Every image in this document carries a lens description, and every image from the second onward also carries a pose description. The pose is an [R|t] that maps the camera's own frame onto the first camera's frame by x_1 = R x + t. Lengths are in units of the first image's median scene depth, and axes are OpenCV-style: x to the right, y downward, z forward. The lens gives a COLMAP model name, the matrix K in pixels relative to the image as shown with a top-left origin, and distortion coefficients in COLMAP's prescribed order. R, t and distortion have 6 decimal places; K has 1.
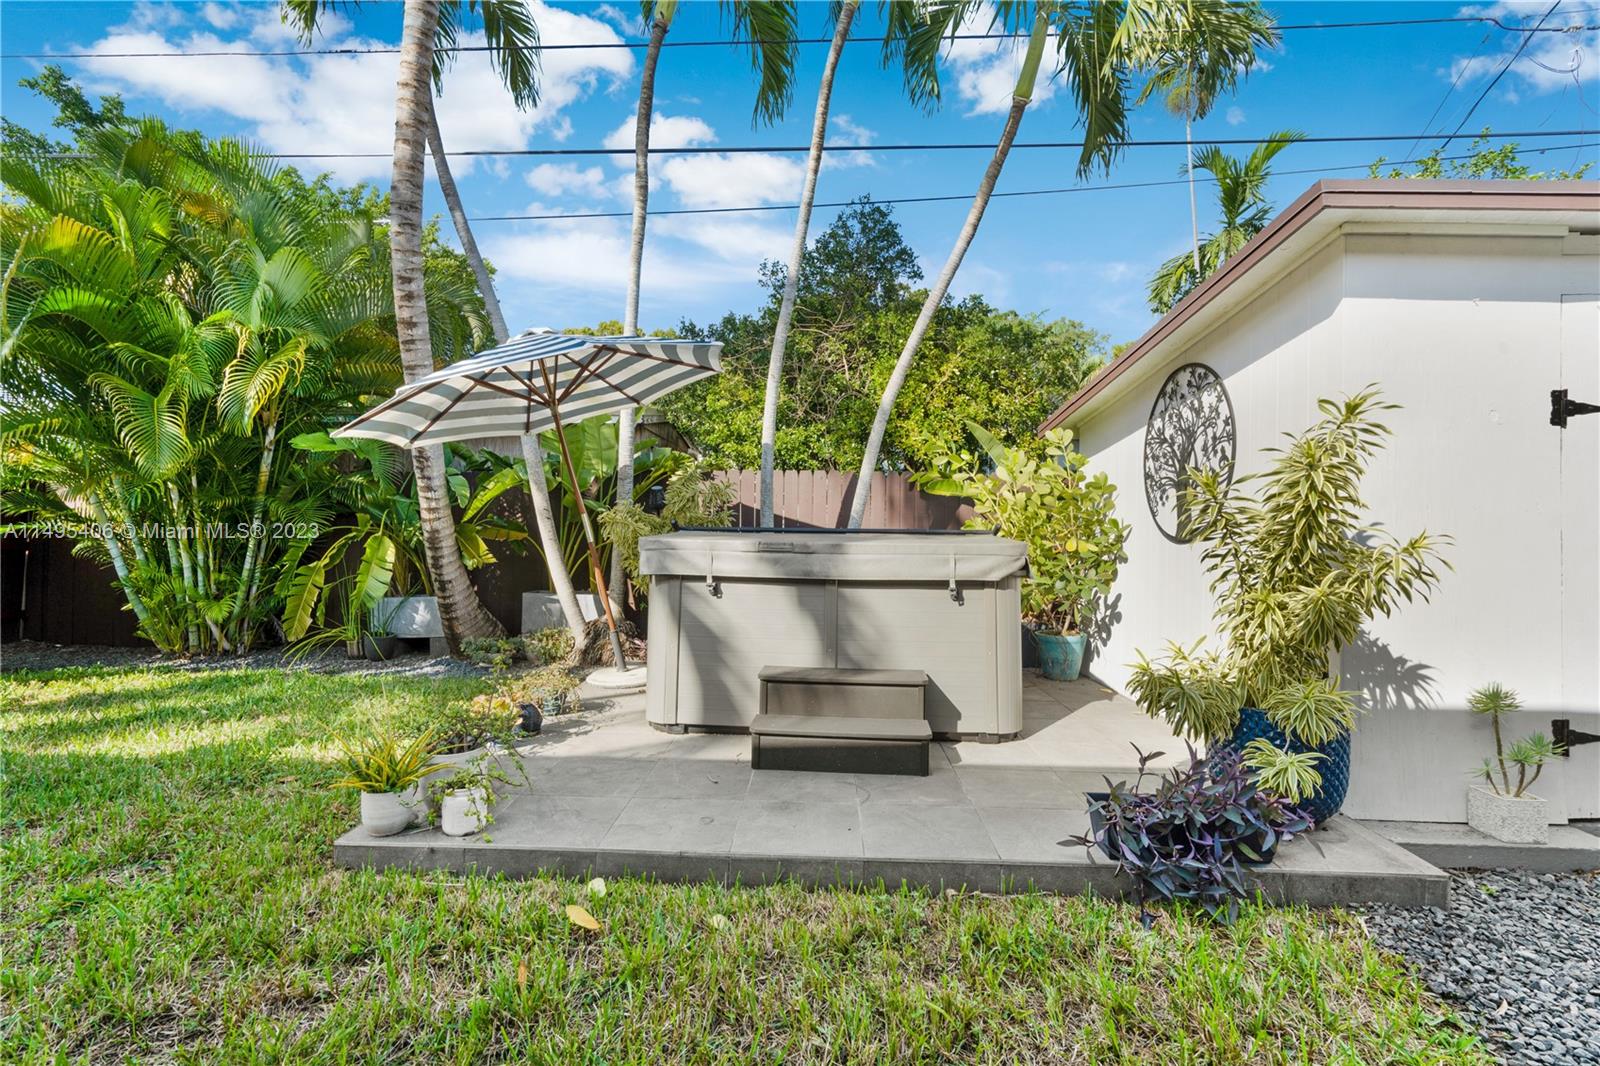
lens RADIAL K [[721.6, 0, 817.1], [0, 721.6, 528.7], [0, 0, 1]] dist [-0.001960, 0.000297]
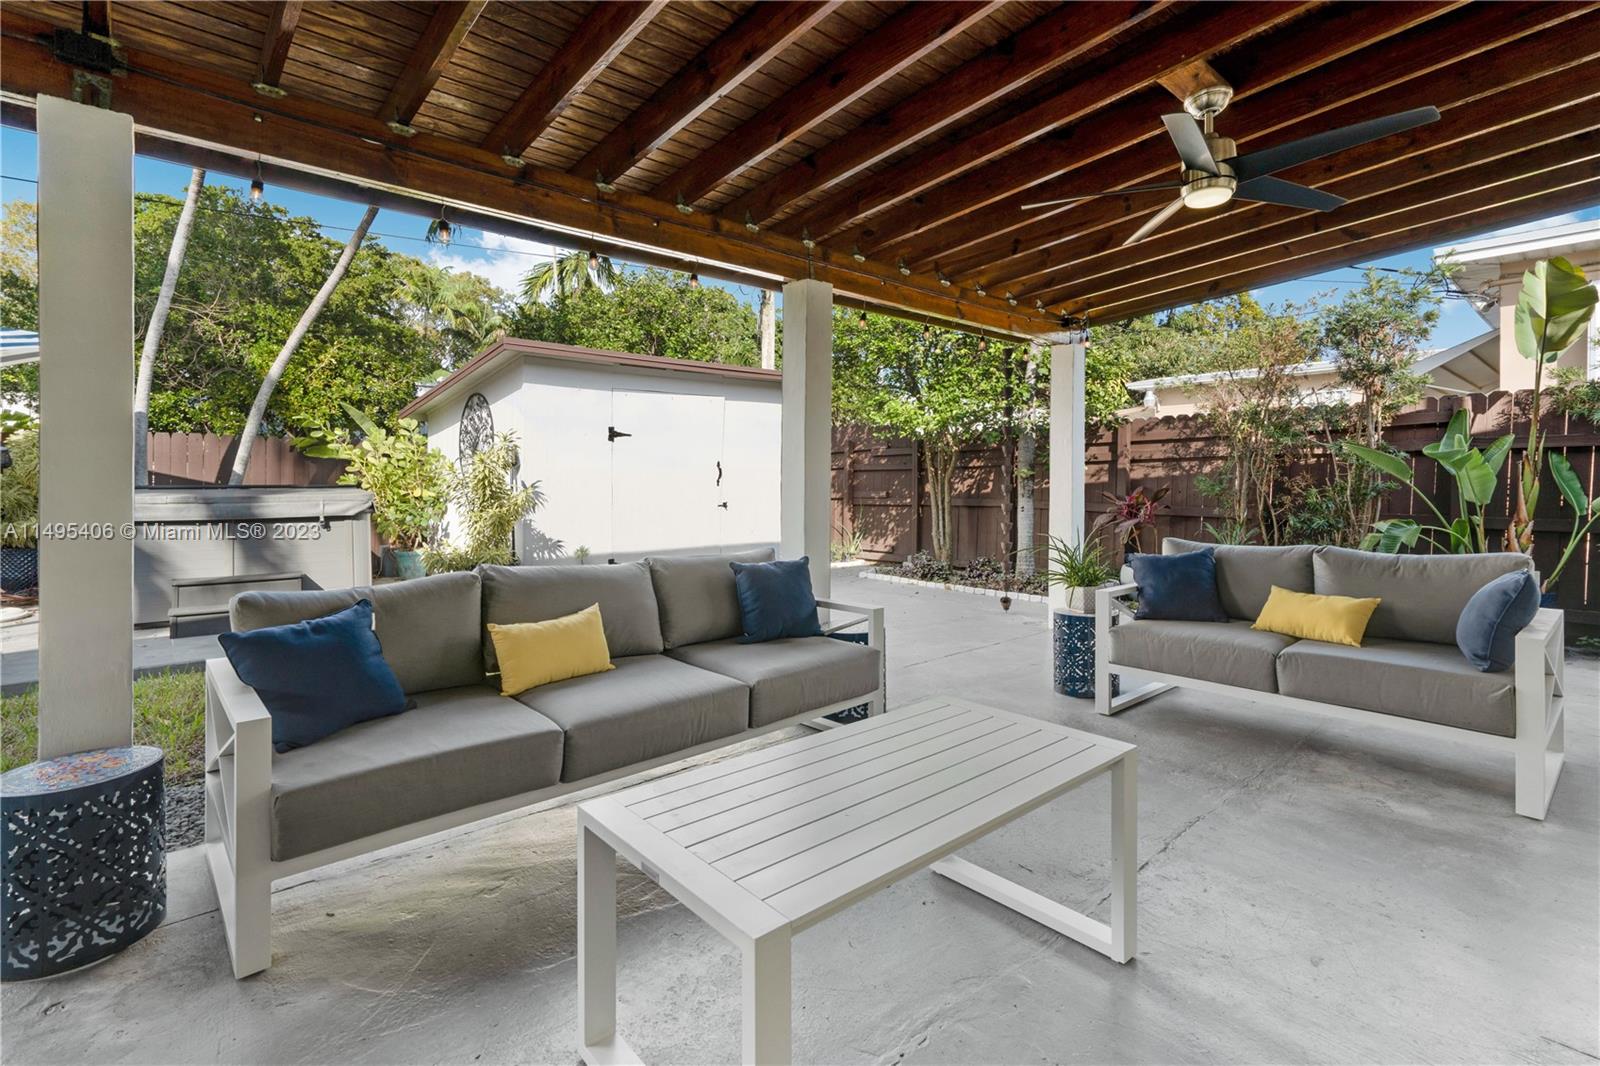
lens RADIAL K [[707.6, 0, 797.6], [0, 707.6, 490.3], [0, 0, 1]] dist [0.031237, -0.016348]
pose [[0.740062, -0.021822, 0.672185, -0.072961], [0.004426, 0.999610, 0.027579, -0.018996], [-0.672524, -0.017436, 0.739869, -0.639123]]
